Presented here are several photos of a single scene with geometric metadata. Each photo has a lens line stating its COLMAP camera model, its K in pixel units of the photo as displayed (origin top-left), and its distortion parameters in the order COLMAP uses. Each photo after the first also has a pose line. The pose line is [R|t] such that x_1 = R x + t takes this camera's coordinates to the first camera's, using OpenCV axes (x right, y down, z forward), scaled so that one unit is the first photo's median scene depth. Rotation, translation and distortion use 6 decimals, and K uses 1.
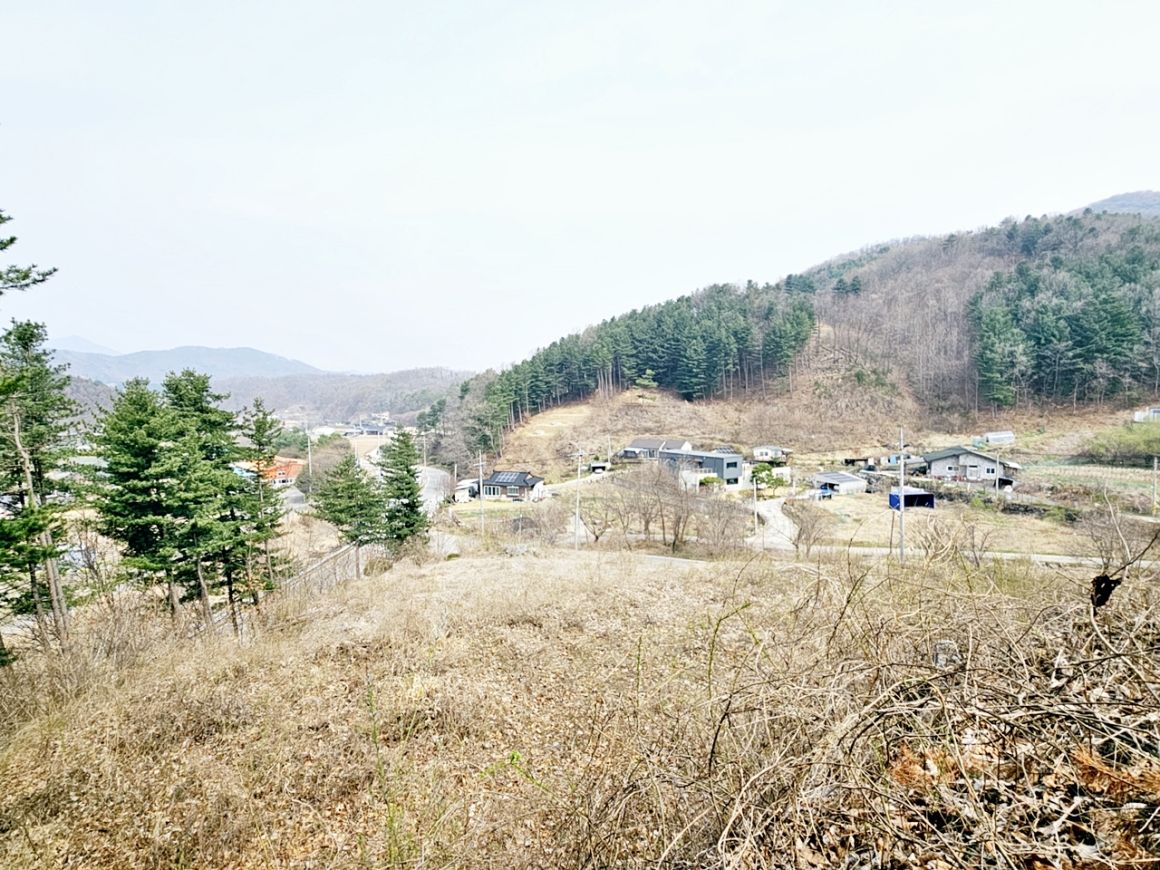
lens RADIAL K [[622.9, 0, 580.5], [0, 622.9, 435.1], [0, 0, 1]] dist [-0.001489, -0.000530]
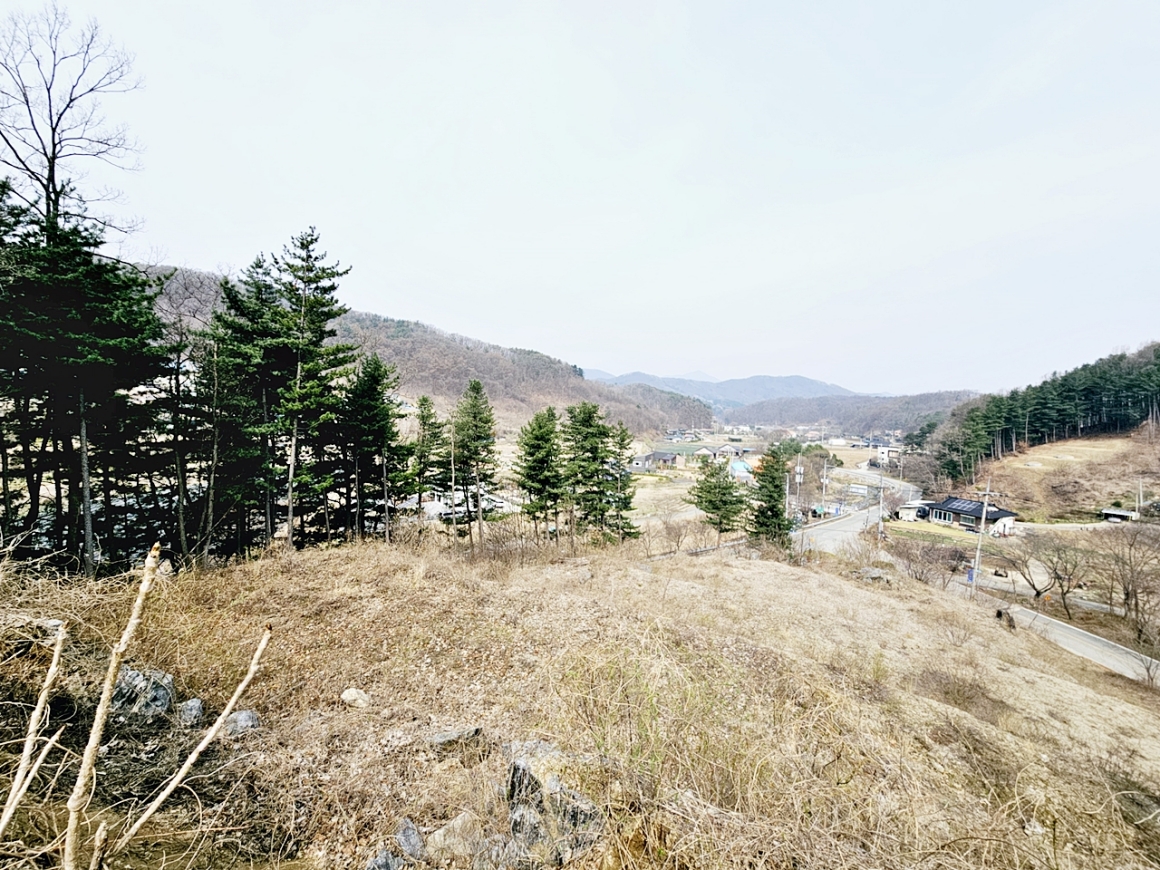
lens RADIAL K [[473.9, 0, 579.3], [0, 473.9, 435.0], [0, 0, 1]] dist [-0.000948, 0.001011]
pose [[0.602162, 0.076857, -0.794666, 0.108715], [-0.087308, 0.995725, 0.030145, -0.013621], [0.793586, 0.051228, 0.606298, 0.057562]]
